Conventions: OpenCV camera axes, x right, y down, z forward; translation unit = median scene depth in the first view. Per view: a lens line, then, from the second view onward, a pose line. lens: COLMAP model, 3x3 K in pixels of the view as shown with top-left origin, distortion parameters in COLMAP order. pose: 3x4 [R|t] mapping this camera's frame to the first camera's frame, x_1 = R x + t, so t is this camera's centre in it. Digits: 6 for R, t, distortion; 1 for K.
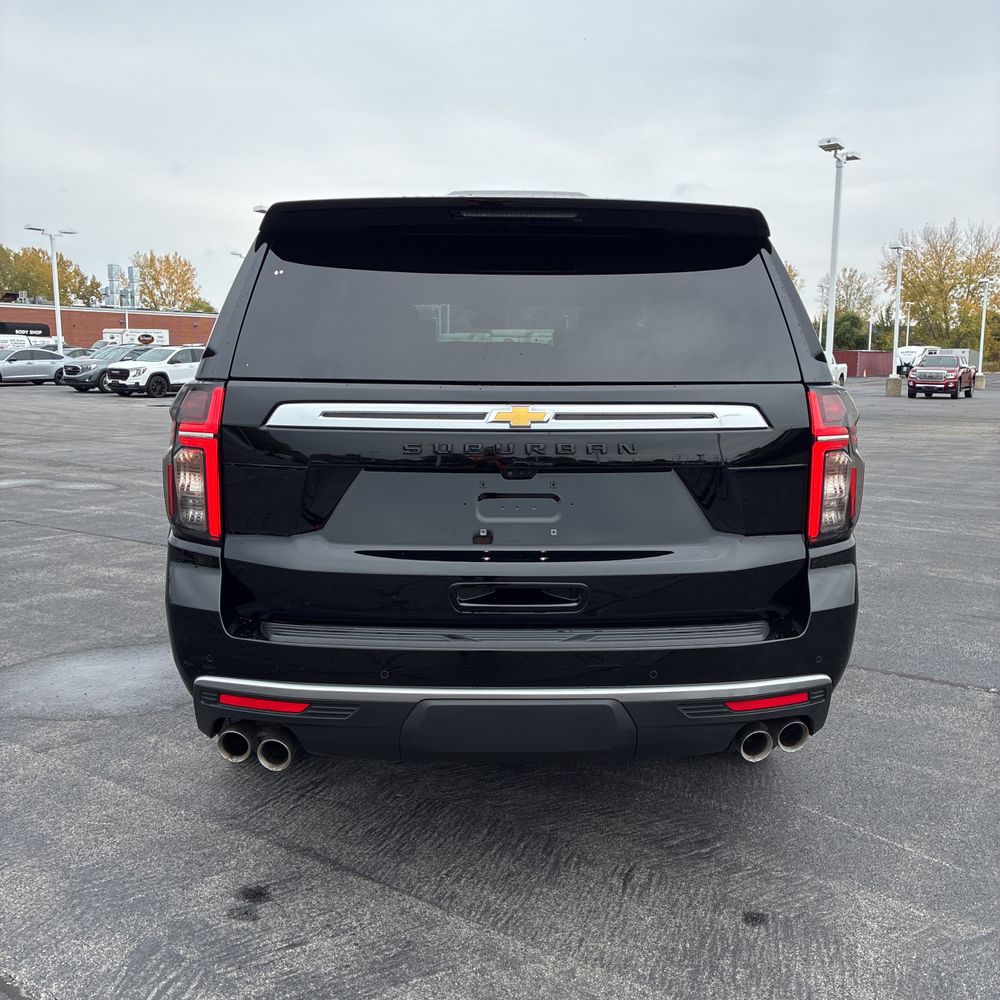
lens RADIAL K [[1004.8, 0, 499.6], [0, 1004.8, 505.0], [0, 0, 1]] dist [0.026140, 0.000000]
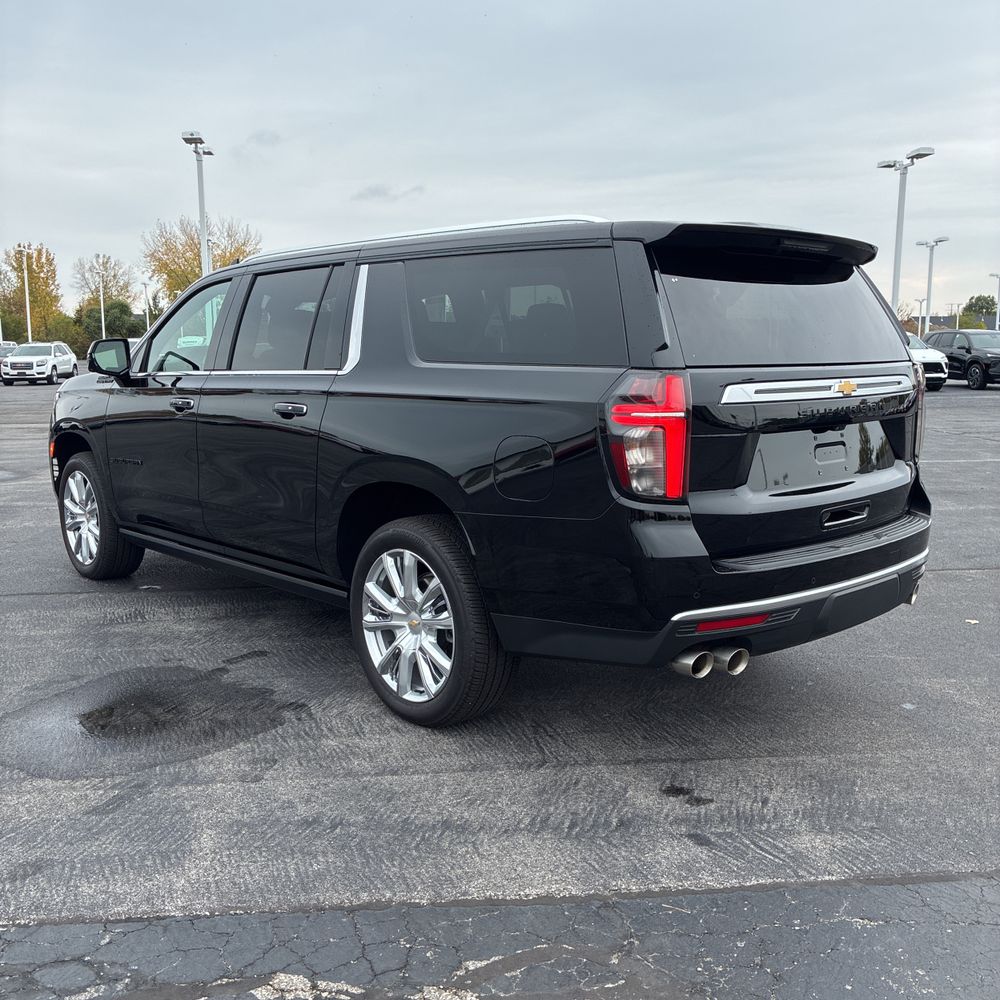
lens RADIAL K [[1004.8, 0, 503.6], [0, 1004.8, 504.0], [0, 0, 1]] dist [0.026140, 0.000000]
pose [[0.757649, -0.109246, 0.643454, -0.980326], [0.102150, 0.993590, 0.048414, -0.032548], [-0.644618, 0.029048, 0.763952, 0.168468]]
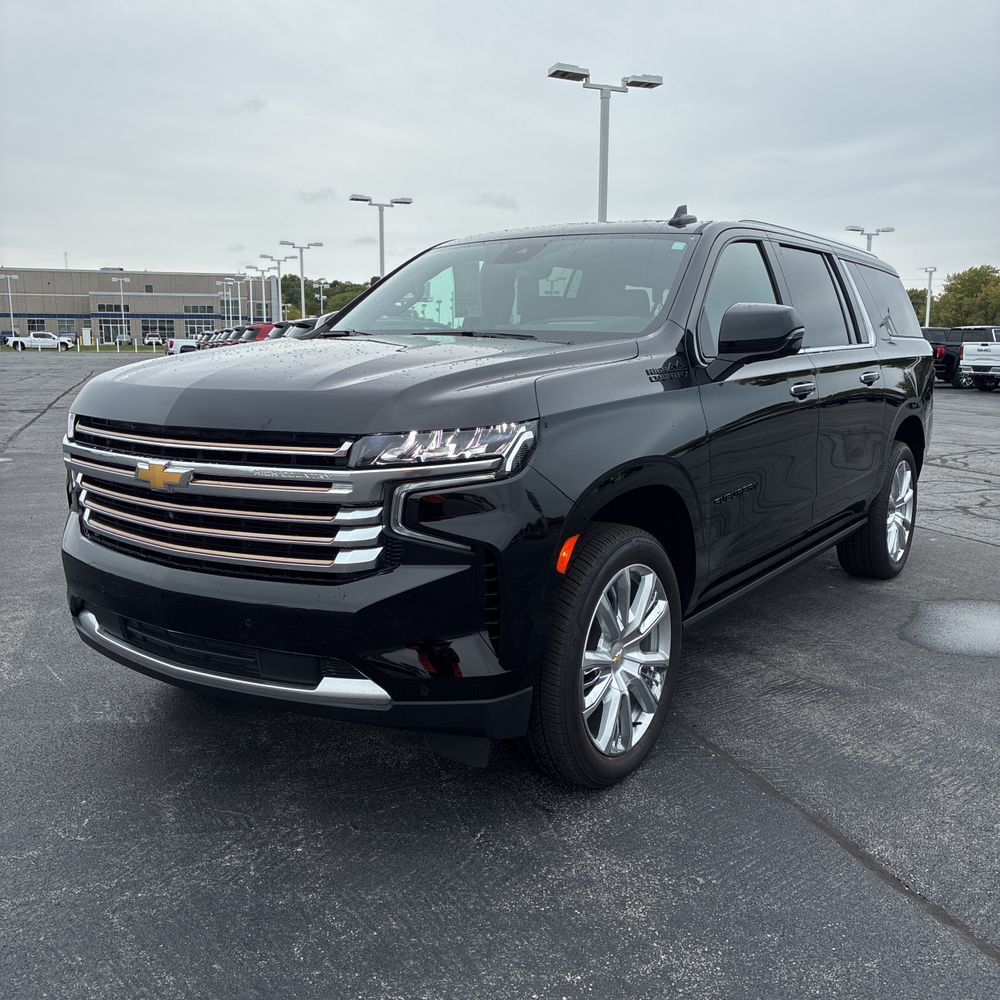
lens RADIAL K [[1004.8, 0, 503.0], [0, 1004.8, 501.1], [0, 0, 1]] dist [0.026140, 0.000000]
pose [[-0.807507, -0.102218, 0.580934, -0.788387], [0.076475, 0.958415, 0.274939, -0.417437], [-0.584879, 0.266442, -0.766110, 2.988971]]
